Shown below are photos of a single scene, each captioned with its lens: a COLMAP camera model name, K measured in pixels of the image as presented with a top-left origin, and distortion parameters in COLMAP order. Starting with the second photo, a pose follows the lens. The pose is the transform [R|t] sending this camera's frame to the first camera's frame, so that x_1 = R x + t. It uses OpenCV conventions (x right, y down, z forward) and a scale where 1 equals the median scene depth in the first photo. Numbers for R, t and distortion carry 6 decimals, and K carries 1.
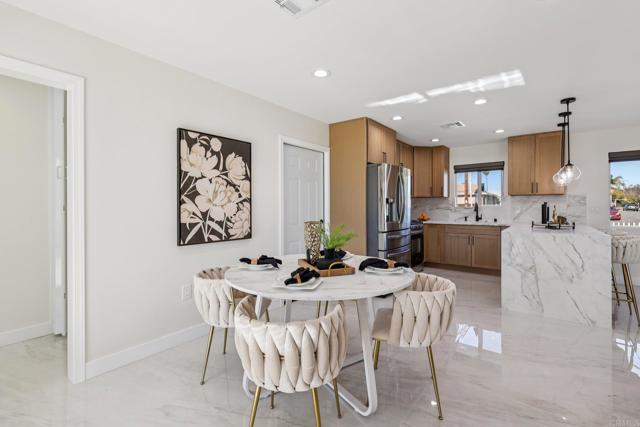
lens RADIAL K [[289.8, 0, 321.4], [0, 289.8, 212.4], [0, 0, 1]] dist [-0.001793, -0.000502]
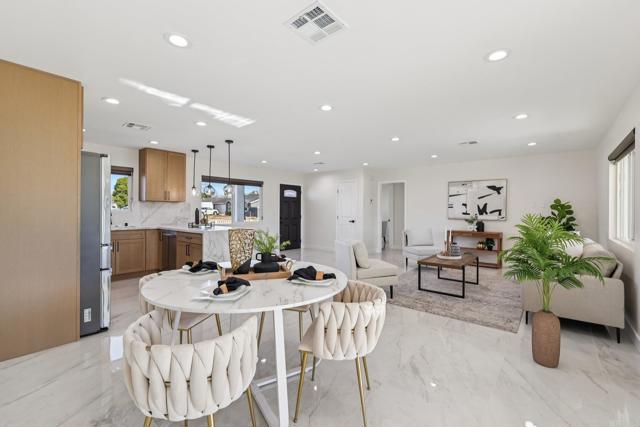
lens RADIAL K [[278.5, 0, 318.6], [0, 278.5, 212.4], [0, 0, 1]] dist [-0.002253, -0.001122]
pose [[0.039703, -0.002024, 0.999209, -0.582747], [0.015258, 0.999883, 0.001419, -0.010204], [-0.999095, 0.015190, 0.039730, 0.475776]]
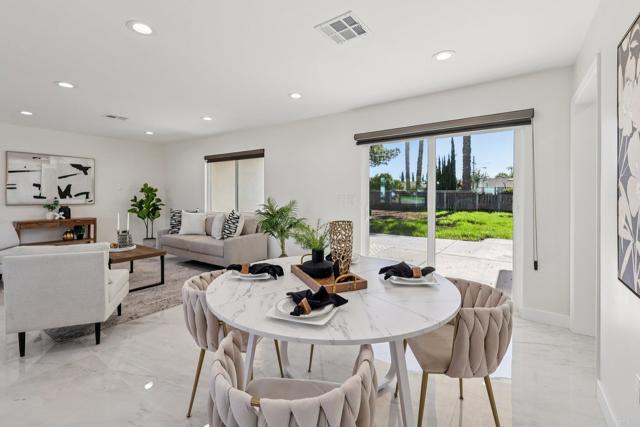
lens RADIAL K [[278.5, 0, 321.3], [0, 278.5, 195.4], [0, 0, 1]] dist [-0.002253, -0.001122]
pose [[-0.998247, 0.000509, -0.059190, 0.039644], [-0.001043, 0.999656, 0.026188, -0.033405], [0.059183, 0.026204, -0.997903, 1.096304]]
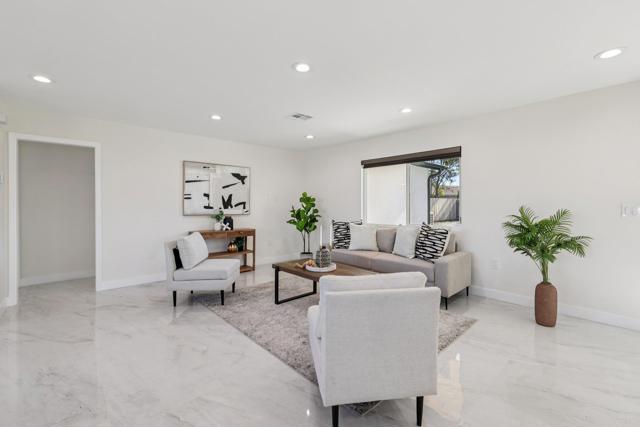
lens RADIAL K [[278.5, 0, 324.3], [0, 278.5, 204.5], [0, 0, 1]] dist [-0.002253, -0.001122]
pose [[-0.987553, 0.004357, 0.157228, 0.644459], [0.006641, 0.999880, 0.014004, -0.014144], [-0.157148, 0.014874, -0.987463, 0.864440]]
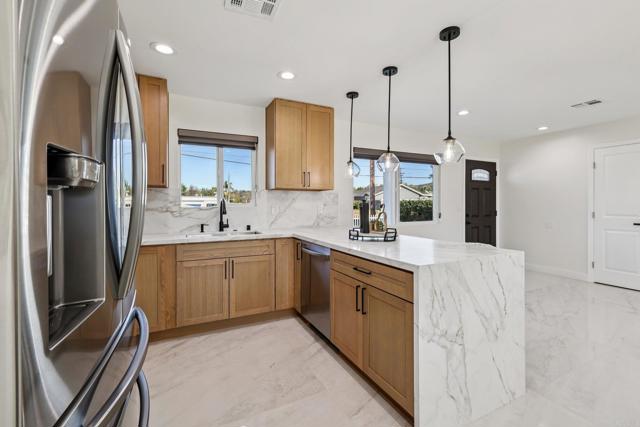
lens RADIAL K [[278.5, 0, 319.1], [0, 278.5, 205.1], [0, 0, 1]] dist [-0.002253, -0.001122]
pose [[0.434849, -0.002690, 0.900499, 0.203516], [0.020782, 0.999759, -0.007049, -0.024679], [-0.900264, 0.021779, 0.434800, 0.995846]]
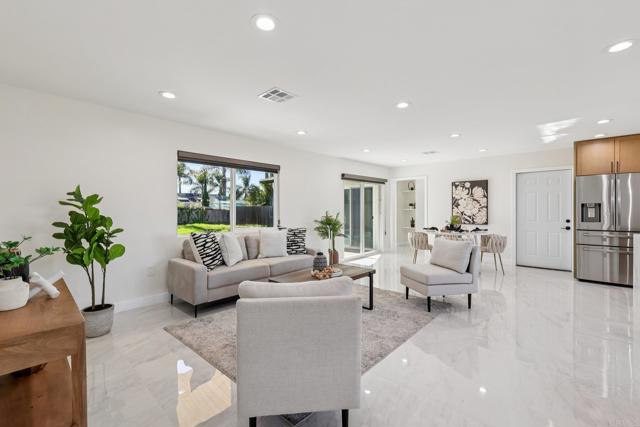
lens RADIAL K [[278.5, 0, 314.2], [0, 278.5, 214.1], [0, 0, 1]] dist [-0.002253, -0.001122]
pose [[-0.094461, 0.016001, -0.995400, 1.800172], [-0.016508, 0.999708, 0.017637, -0.002971], [0.995392, 0.018098, -0.094169, -0.067874]]
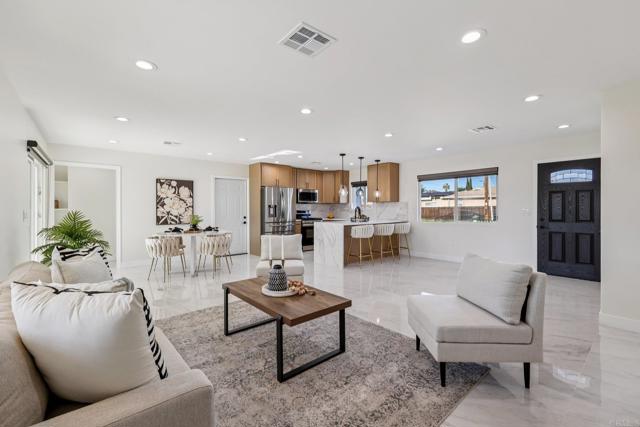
lens RADIAL K [[278.5, 0, 322.4], [0, 278.5, 209.6], [0, 0, 1]] dist [-0.002253, -0.001122]
pose [[0.981042, -0.000482, -0.193792, 1.076925], [-0.002841, 0.999854, -0.016865, 0.014053], [0.193772, 0.017096, 0.980898, -0.849173]]
